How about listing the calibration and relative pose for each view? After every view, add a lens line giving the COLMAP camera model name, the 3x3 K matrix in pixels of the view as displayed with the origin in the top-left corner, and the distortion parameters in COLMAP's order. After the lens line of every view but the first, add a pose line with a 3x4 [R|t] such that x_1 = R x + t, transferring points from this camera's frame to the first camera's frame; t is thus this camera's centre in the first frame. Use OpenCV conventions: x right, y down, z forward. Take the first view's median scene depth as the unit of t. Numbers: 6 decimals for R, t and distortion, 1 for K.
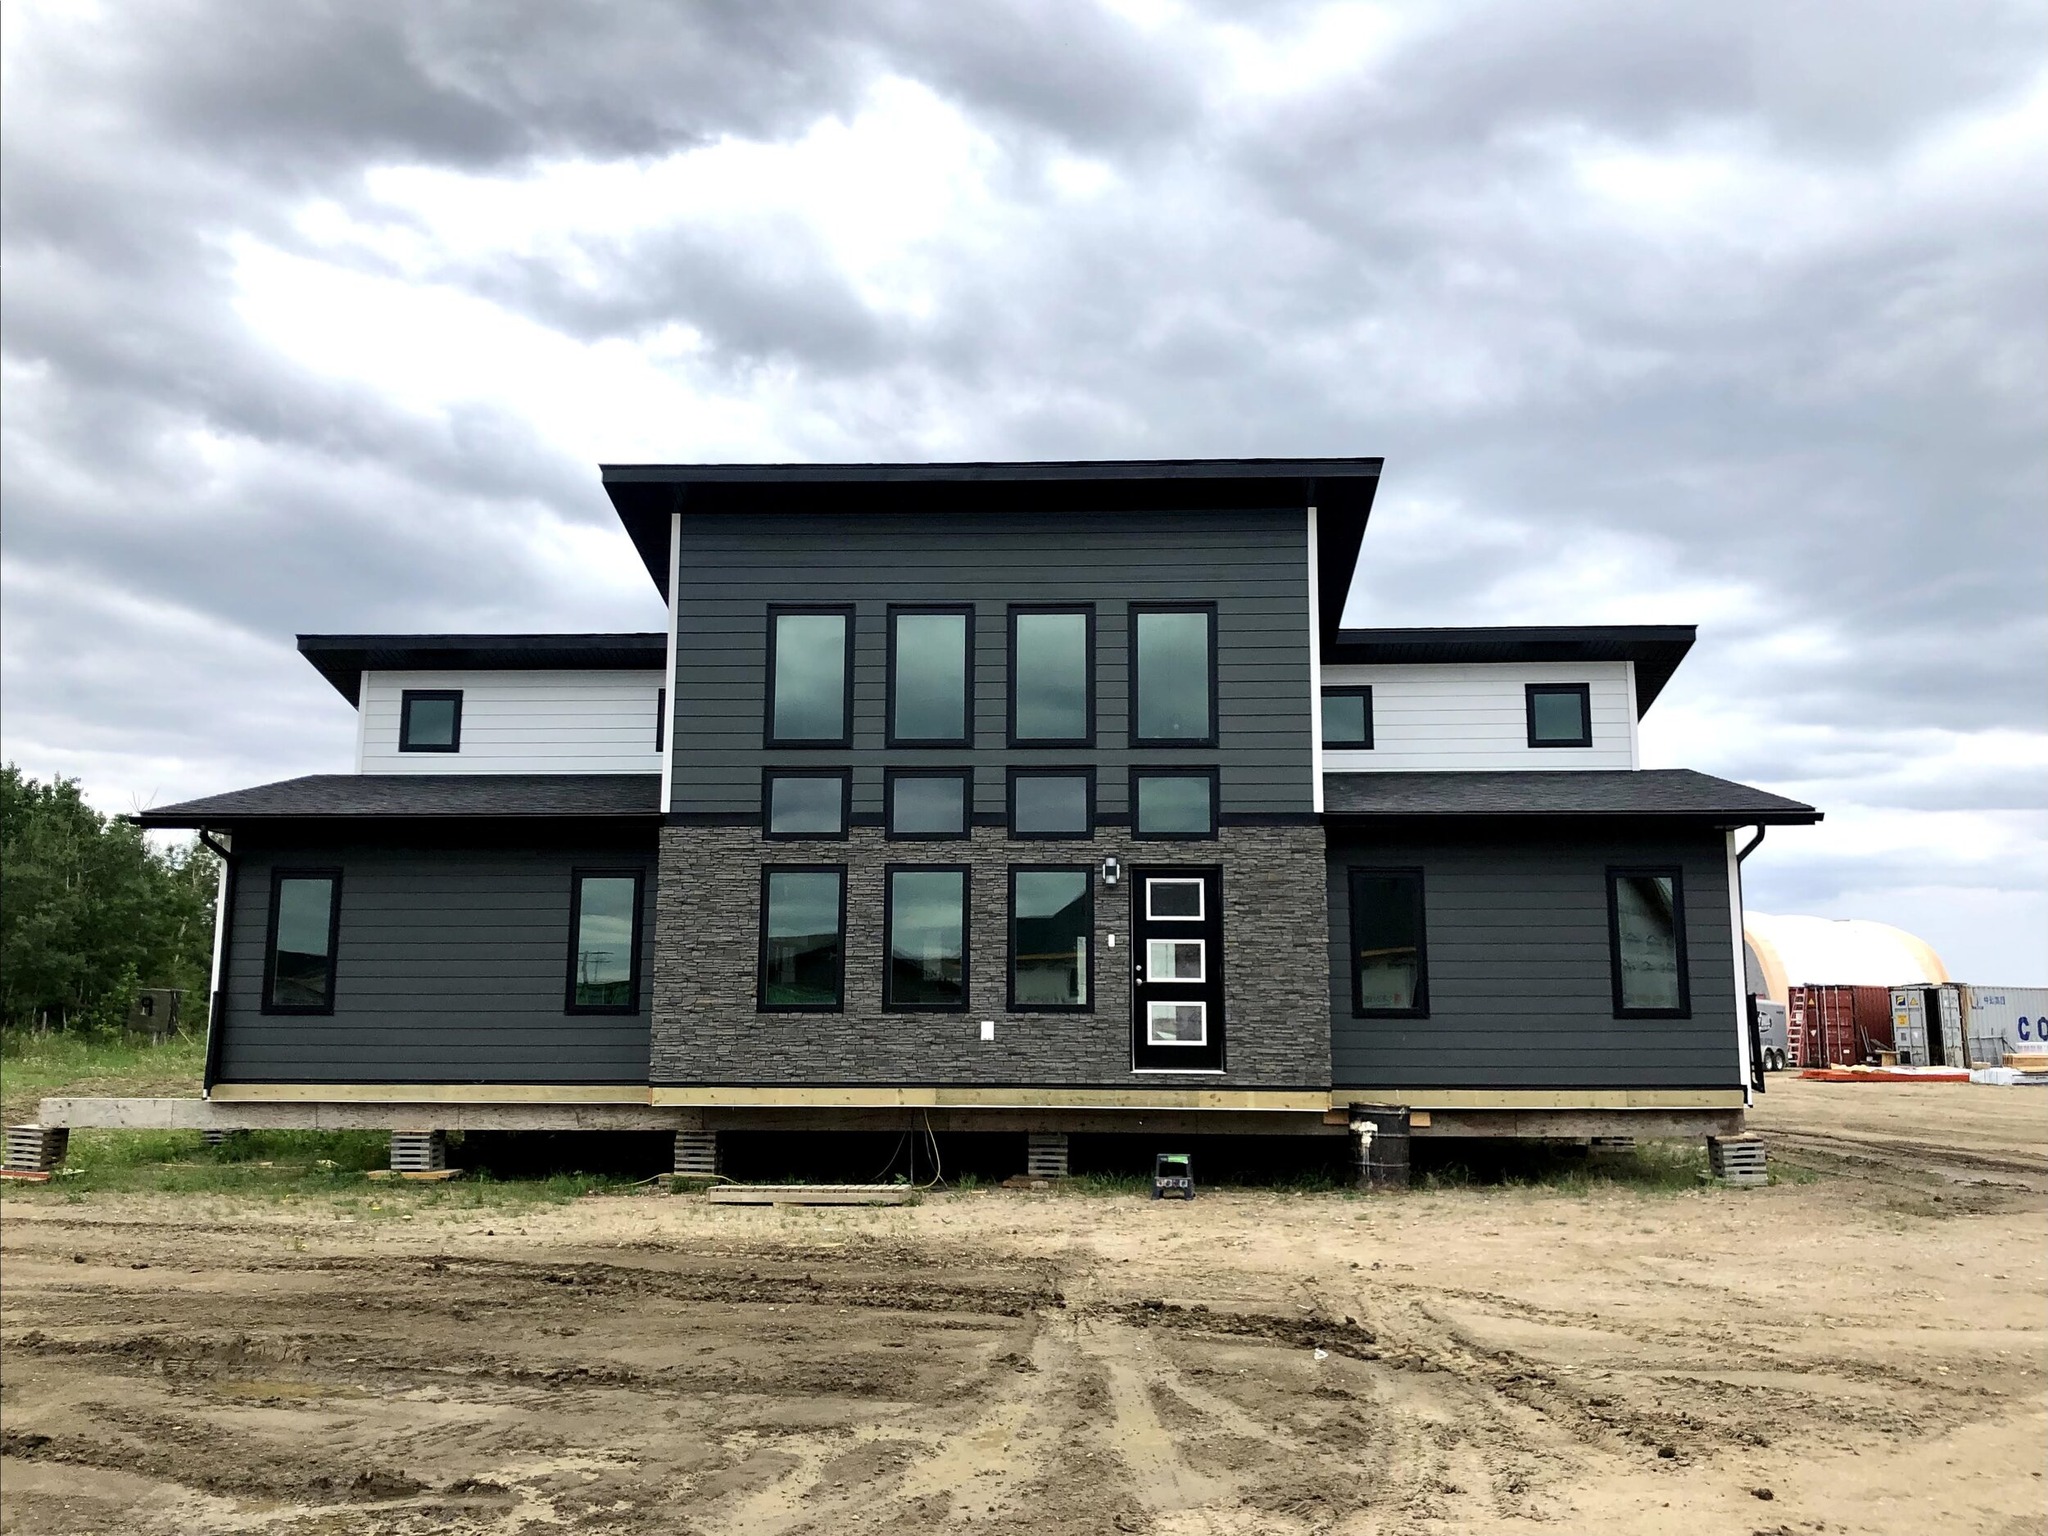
lens RADIAL K [[1706.7, 0, 1027.2], [0, 1706.7, 746.8], [0, 0, 1]] dist [0.096199, -0.199874]
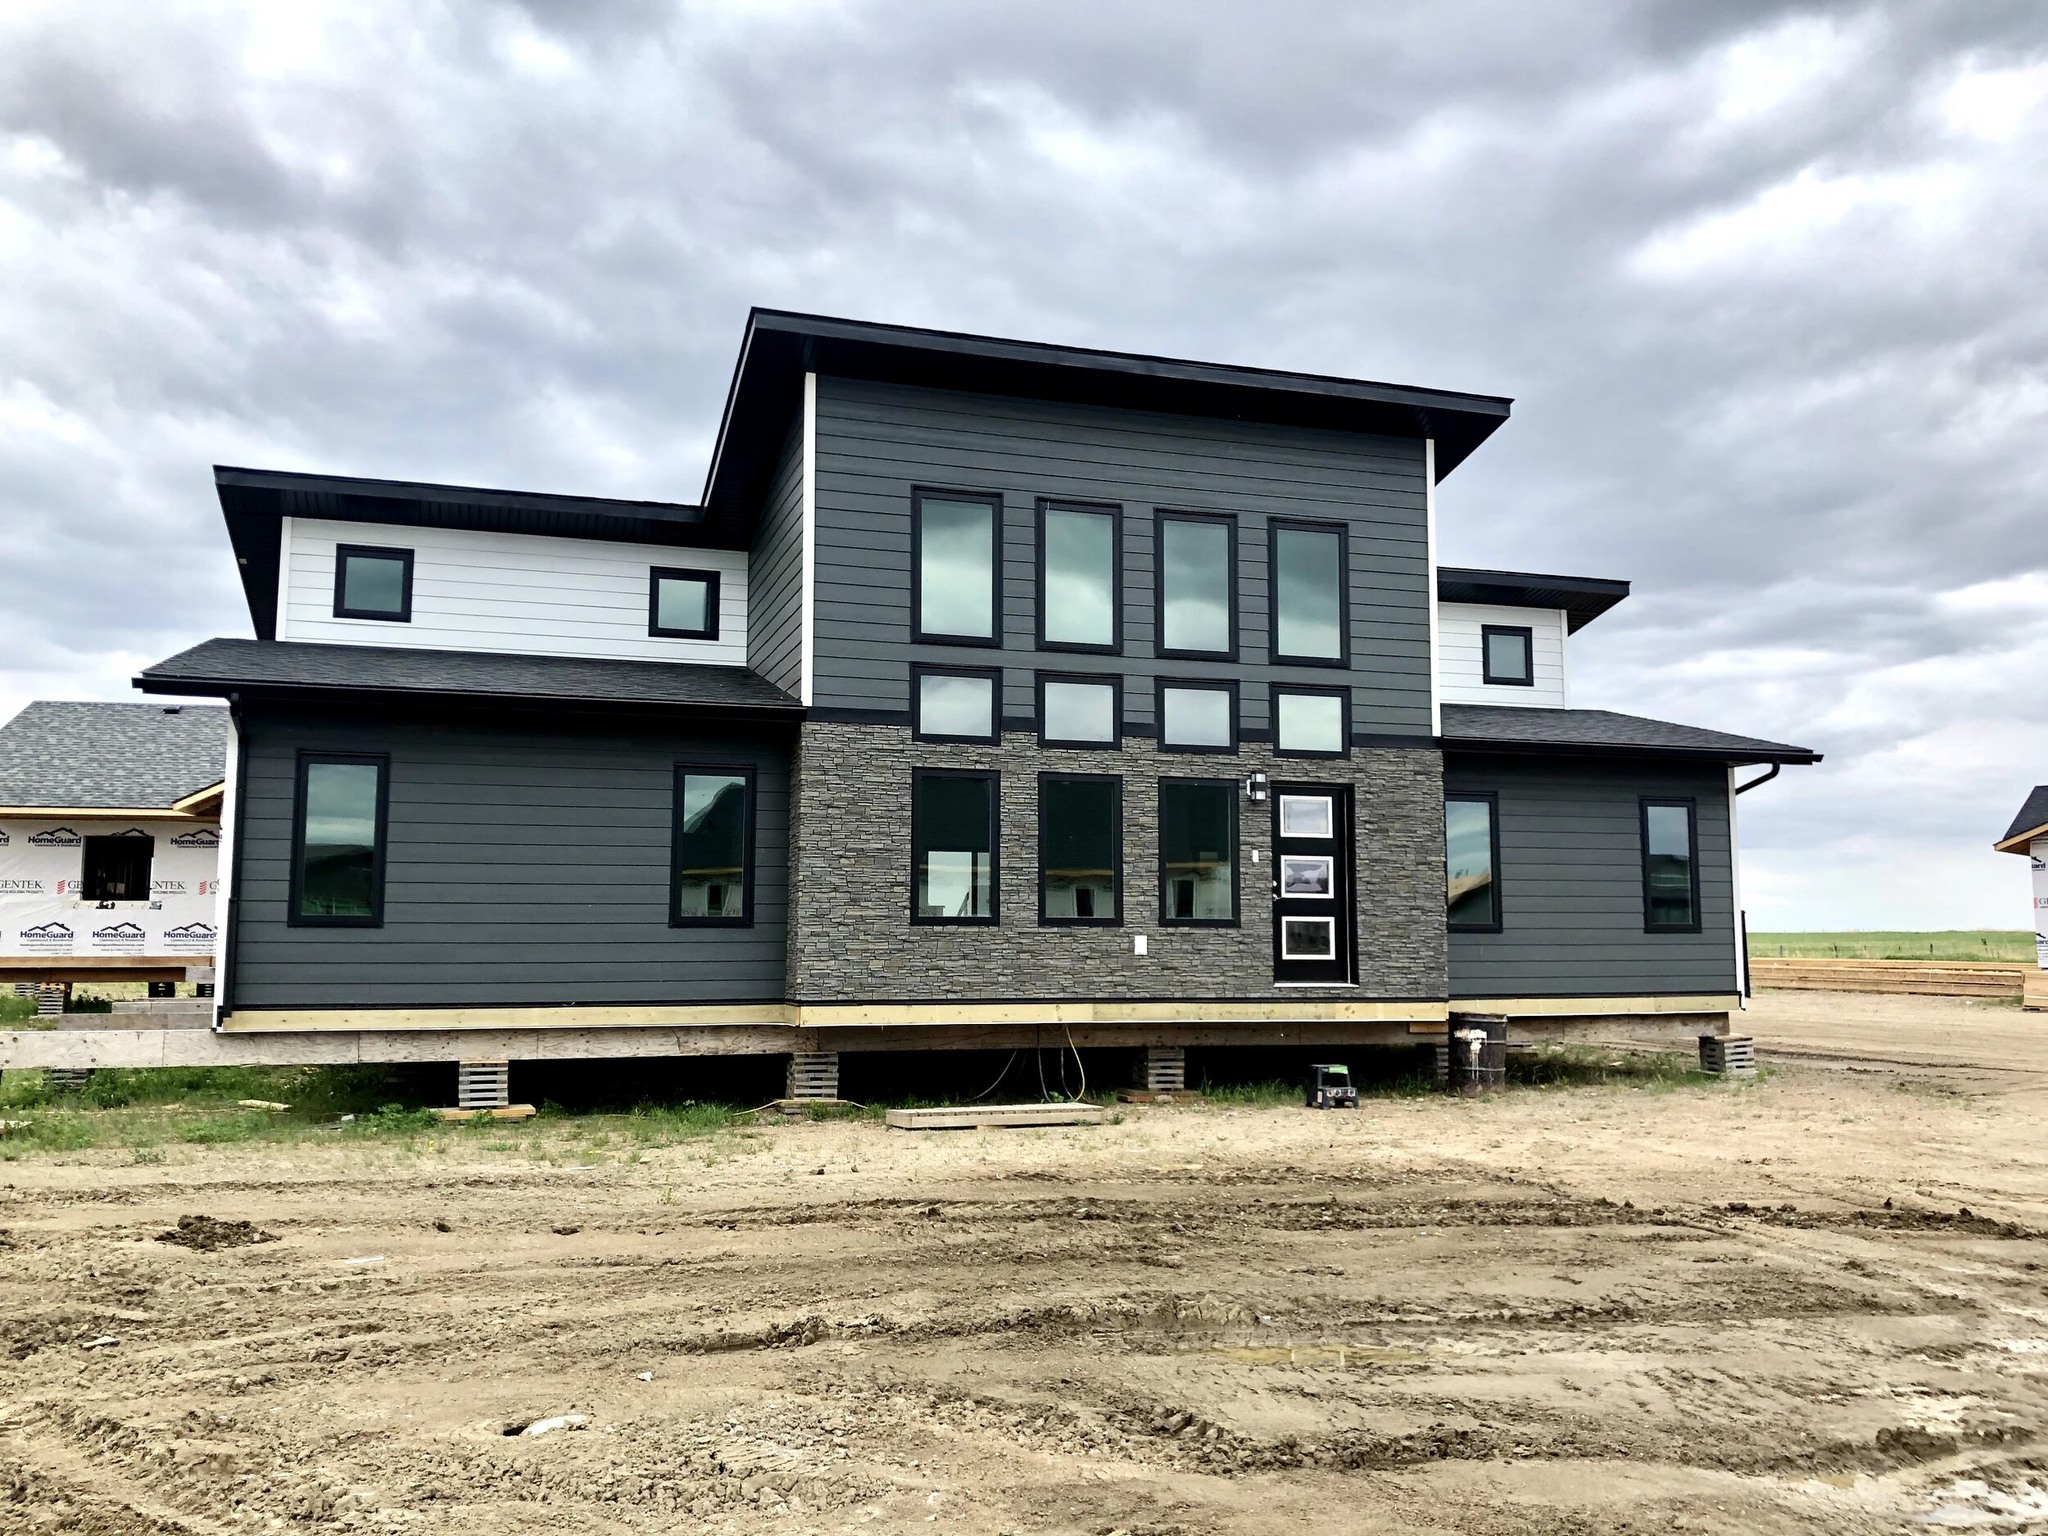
lens RADIAL K [[1662.9, 0, 1024.0], [0, 1662.9, 768.0], [0, 0, 1]] dist [0.114241, -0.219319]
pose [[0.935209, 0.035594, 0.352302, -0.415155], [-0.056136, 0.997256, 0.048260, 0.022122], [-0.349617, -0.064910, 0.934641, 0.135913]]
